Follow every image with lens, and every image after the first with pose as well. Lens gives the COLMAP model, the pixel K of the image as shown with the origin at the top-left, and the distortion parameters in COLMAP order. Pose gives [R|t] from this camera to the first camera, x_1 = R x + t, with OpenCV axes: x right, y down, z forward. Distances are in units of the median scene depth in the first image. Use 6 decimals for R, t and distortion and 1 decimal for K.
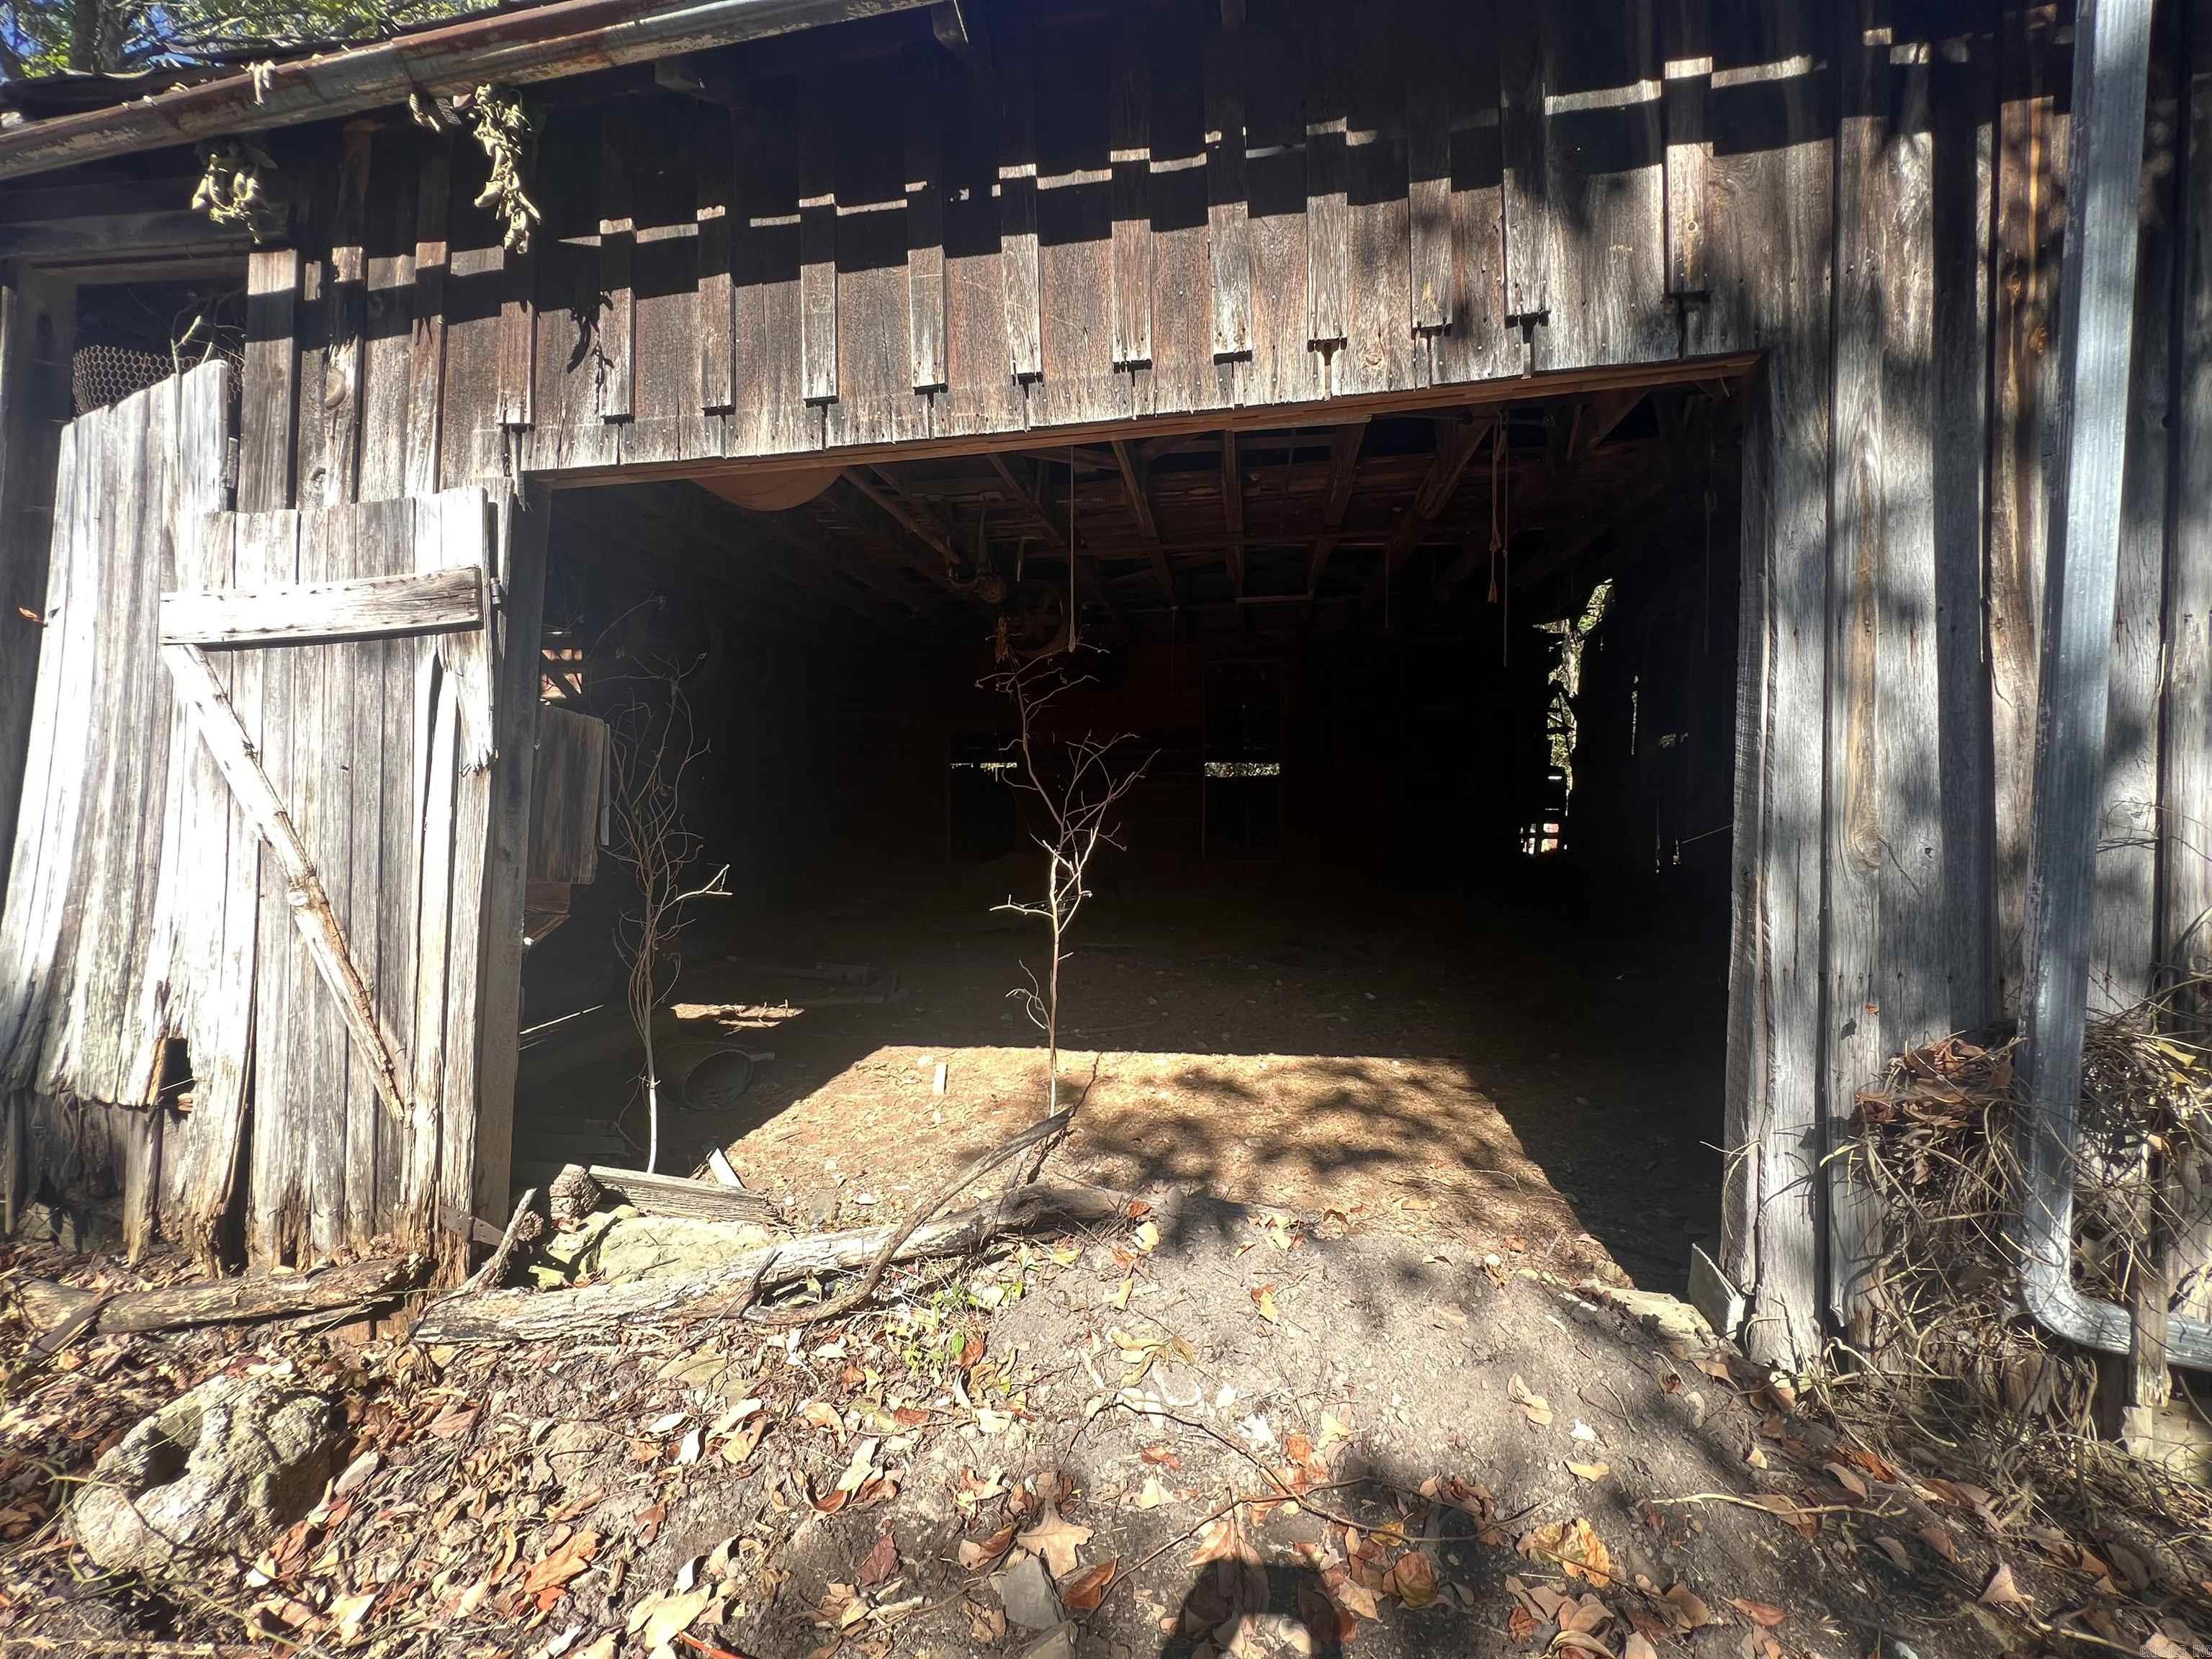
lens RADIAL K [[886.8, 0, 1104.0], [0, 886.8, 824.3], [0, 0, 1]] dist [-0.004571, 0.000707]
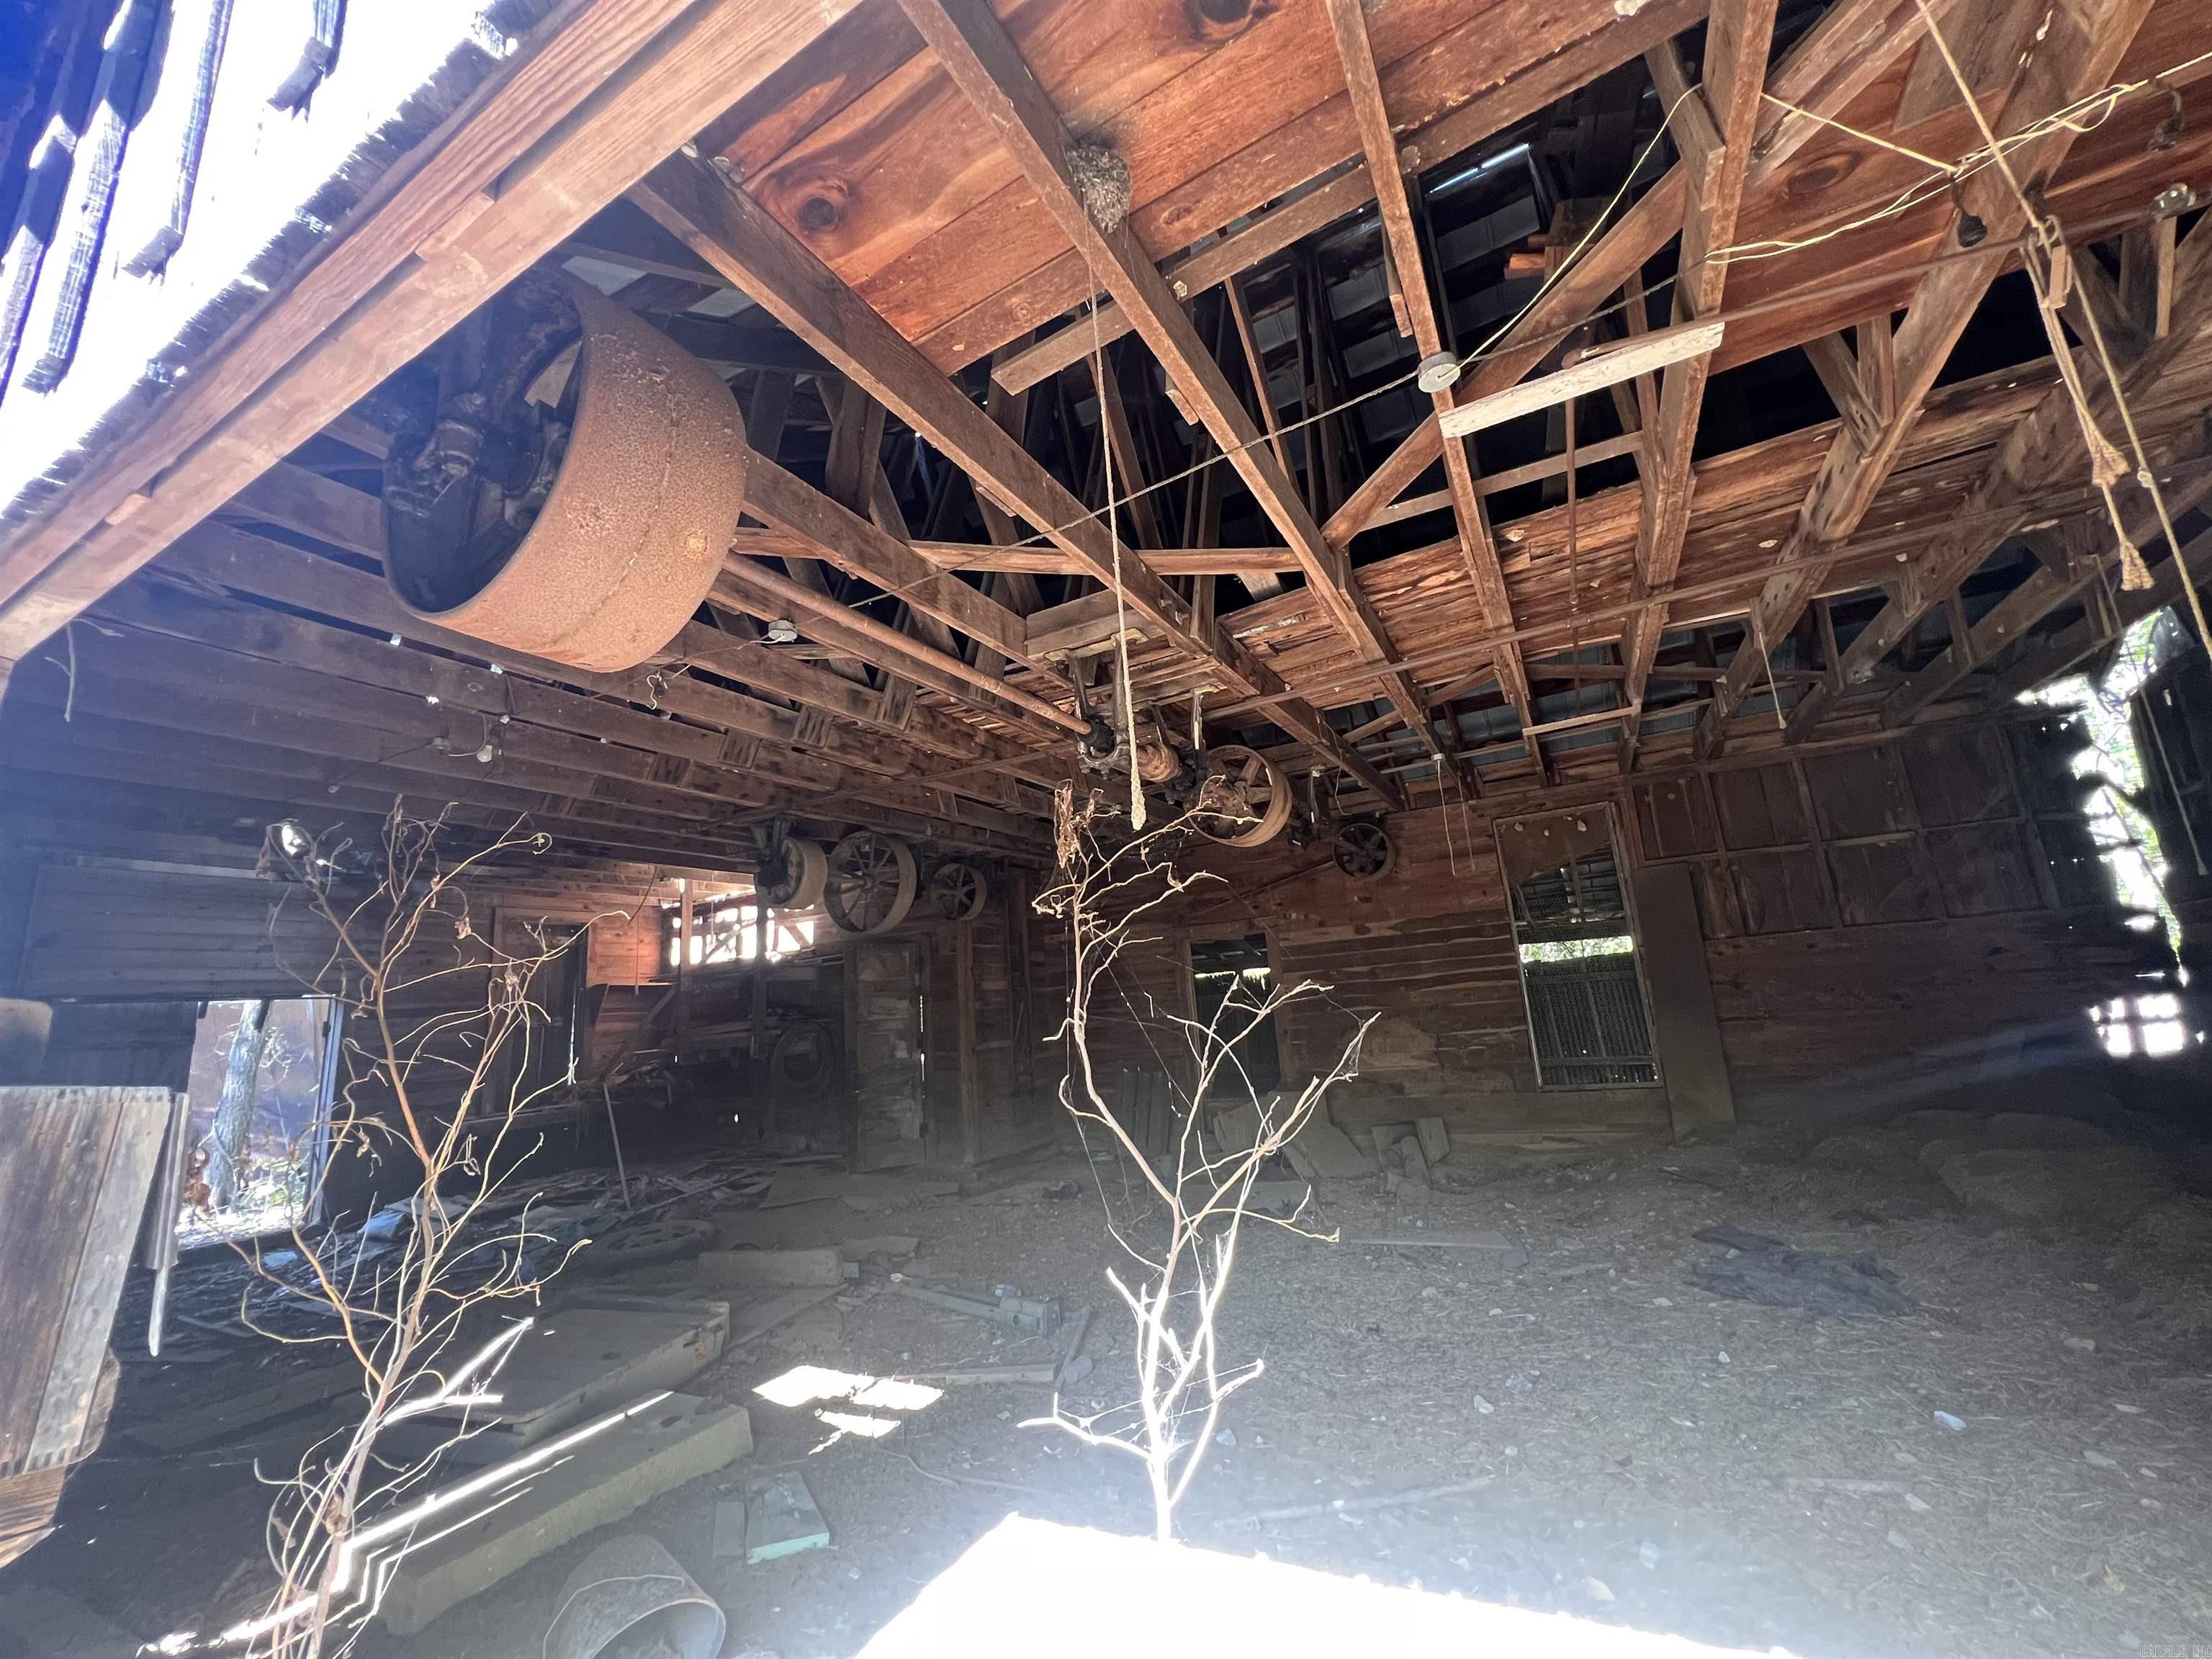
lens RADIAL K [[886.8, 0, 1104.0], [0, 886.8, 824.3], [0, 0, 1]] dist [-0.004571, 0.000707]
pose [[0.942599, -0.139048, -0.303598, 0.048946], [0.069944, 0.971225, -0.227662, -0.051470], [0.326518, 0.193359, 0.925202, 0.318734]]
